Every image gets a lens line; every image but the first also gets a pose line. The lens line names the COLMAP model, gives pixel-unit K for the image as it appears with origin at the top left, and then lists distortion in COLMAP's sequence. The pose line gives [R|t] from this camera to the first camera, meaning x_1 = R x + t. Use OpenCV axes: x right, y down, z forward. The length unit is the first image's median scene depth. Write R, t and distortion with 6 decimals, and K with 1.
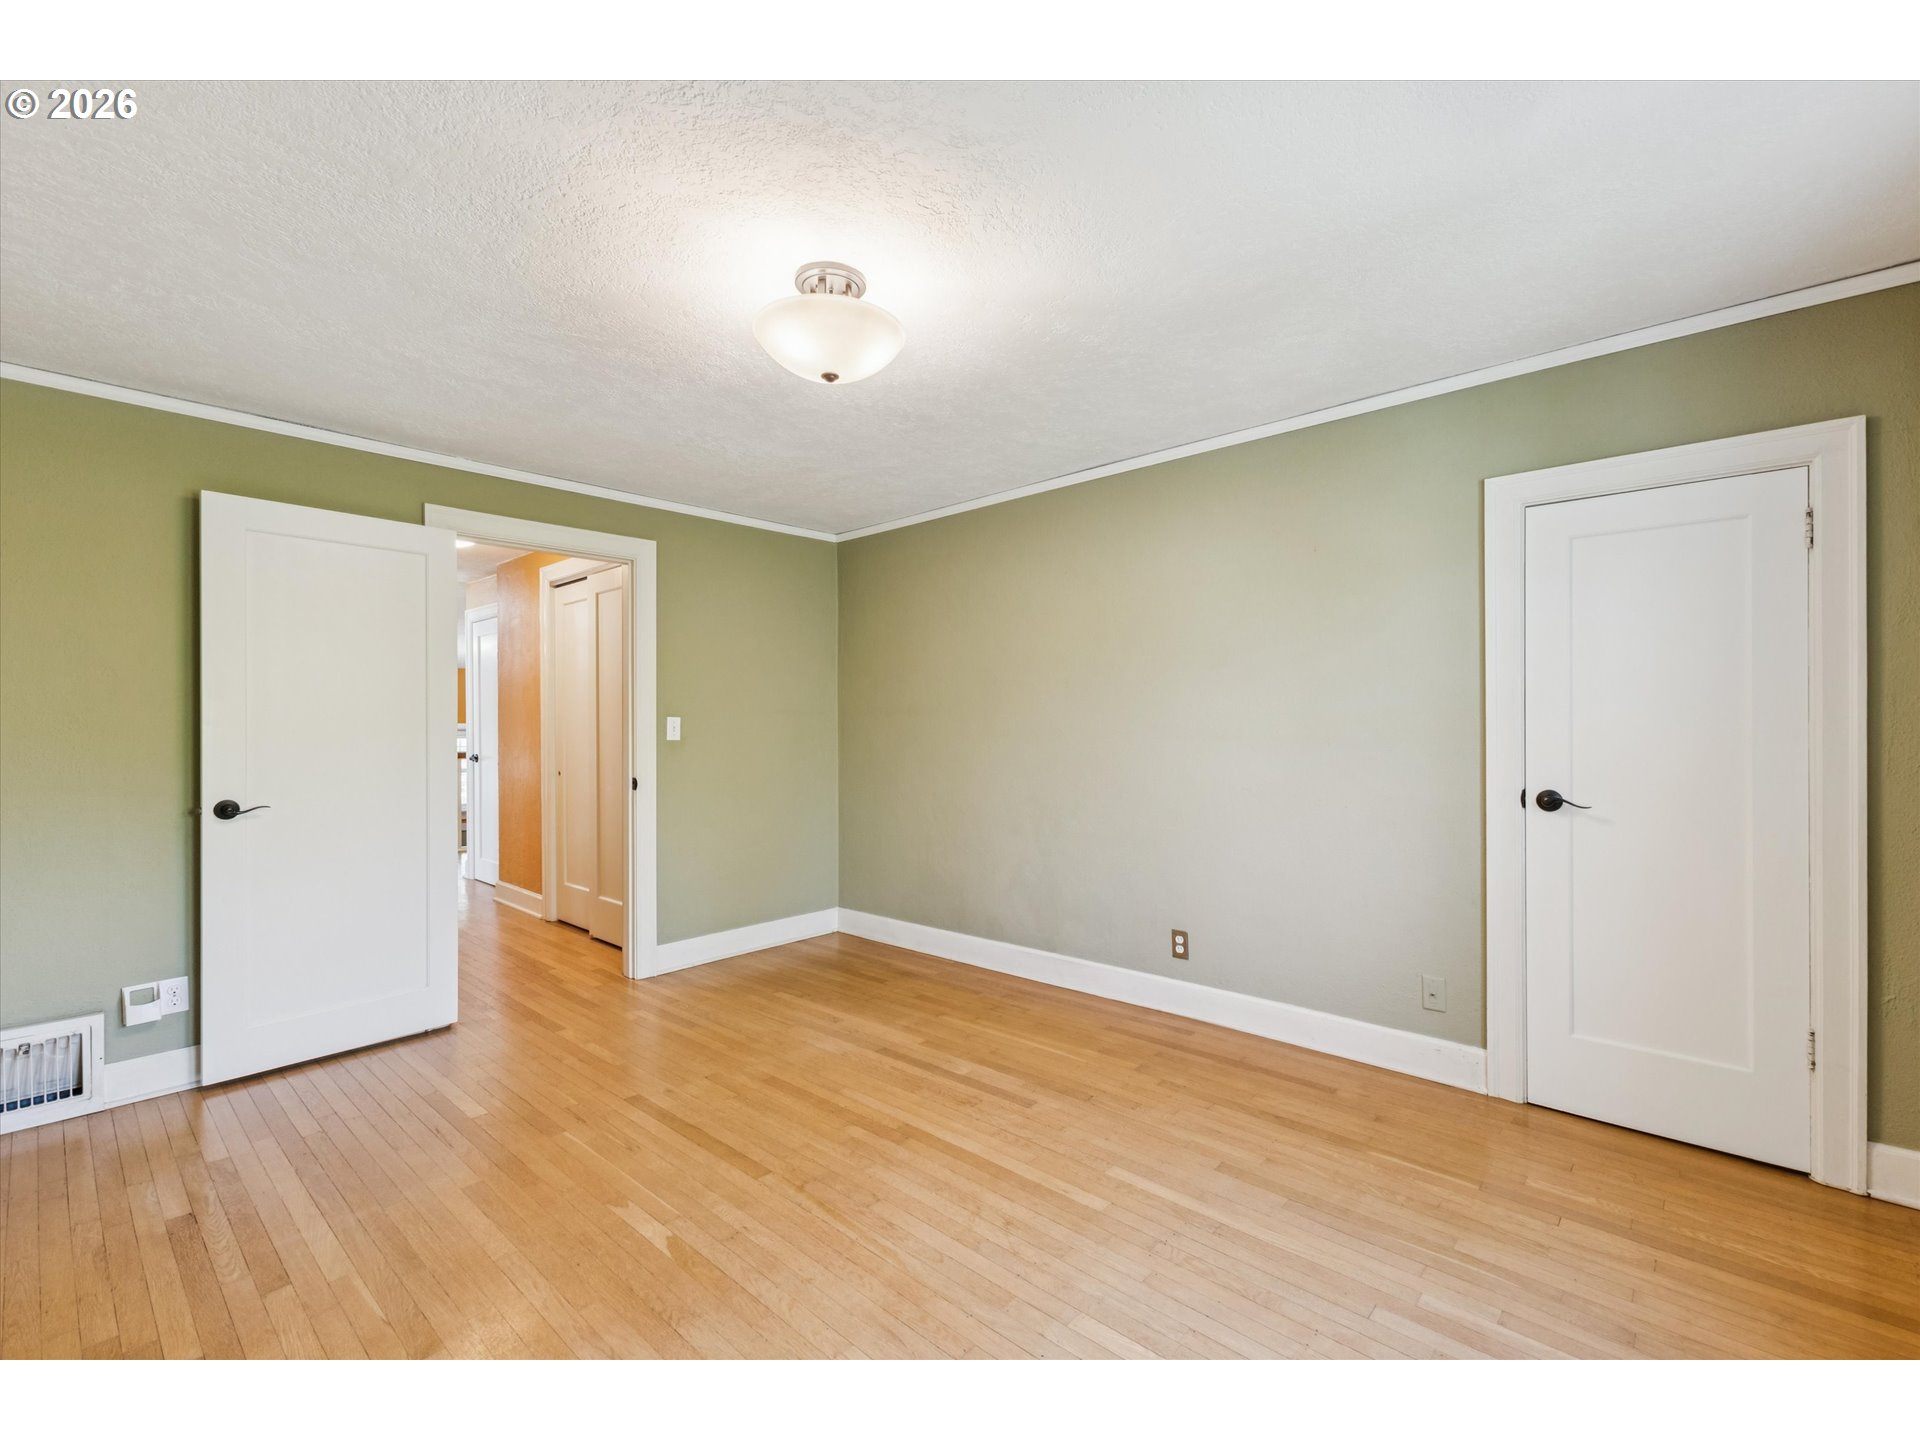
lens RADIAL K [[837.2, 0, 960.0], [0, 837.2, 720.0], [0, 0, 1]] dist [0.009404, -0.003105]
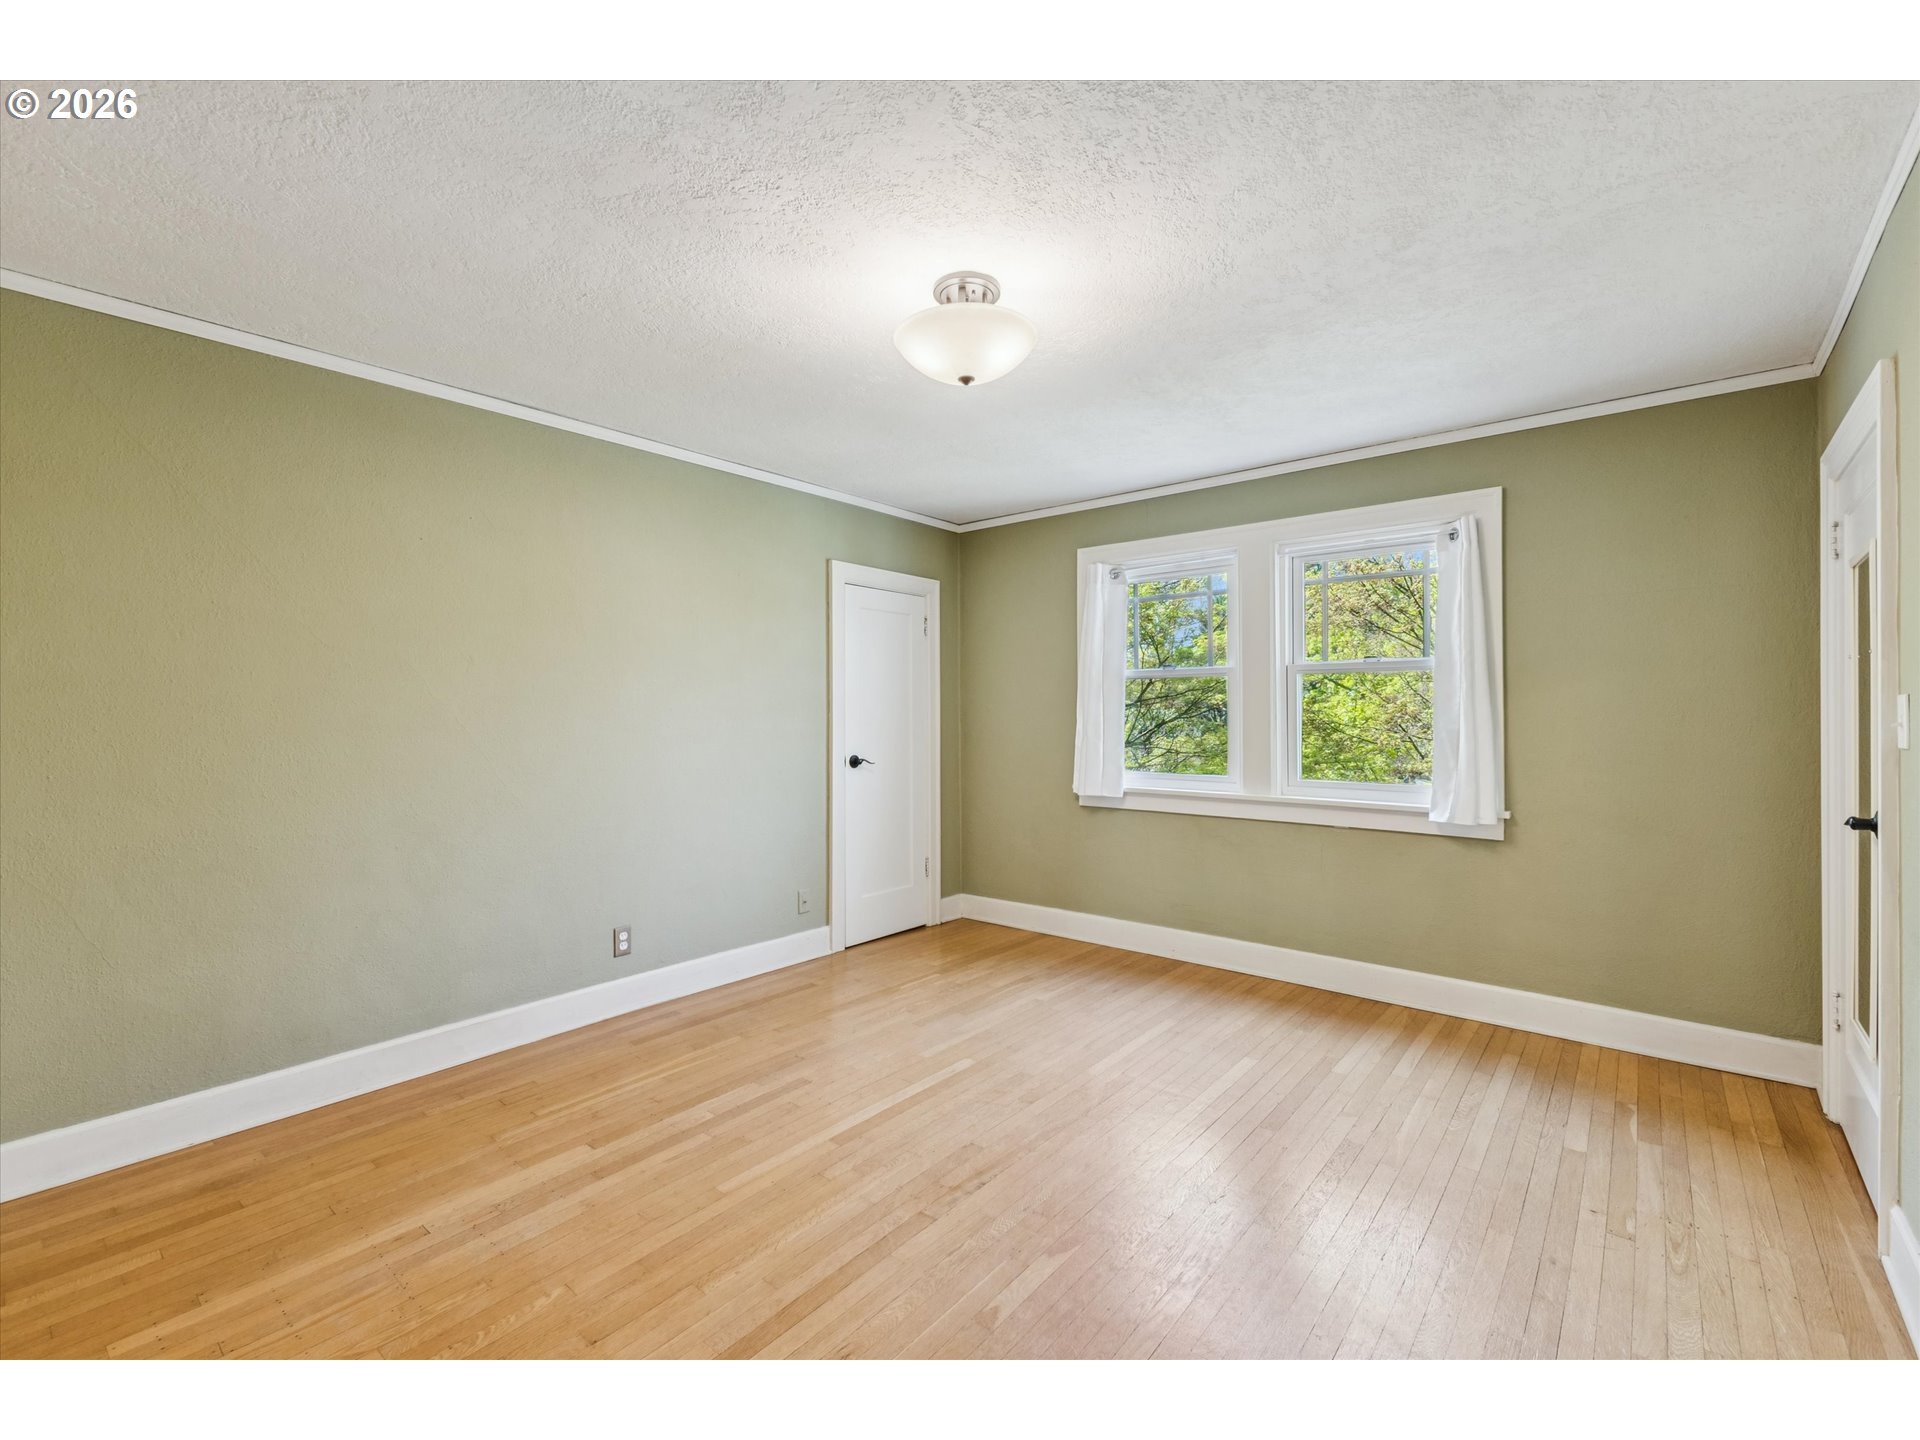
lens RADIAL K [[837.2, 0, 960.0], [0, 837.2, 720.0], [0, 0, 1]] dist [0.009404, -0.003105]
pose [[-0.050300, -0.000581, 0.998734, -0.853581], [-0.000335, 1.000000, 0.000565, 0.010650], [-0.998734, -0.000306, -0.050300, 0.765370]]
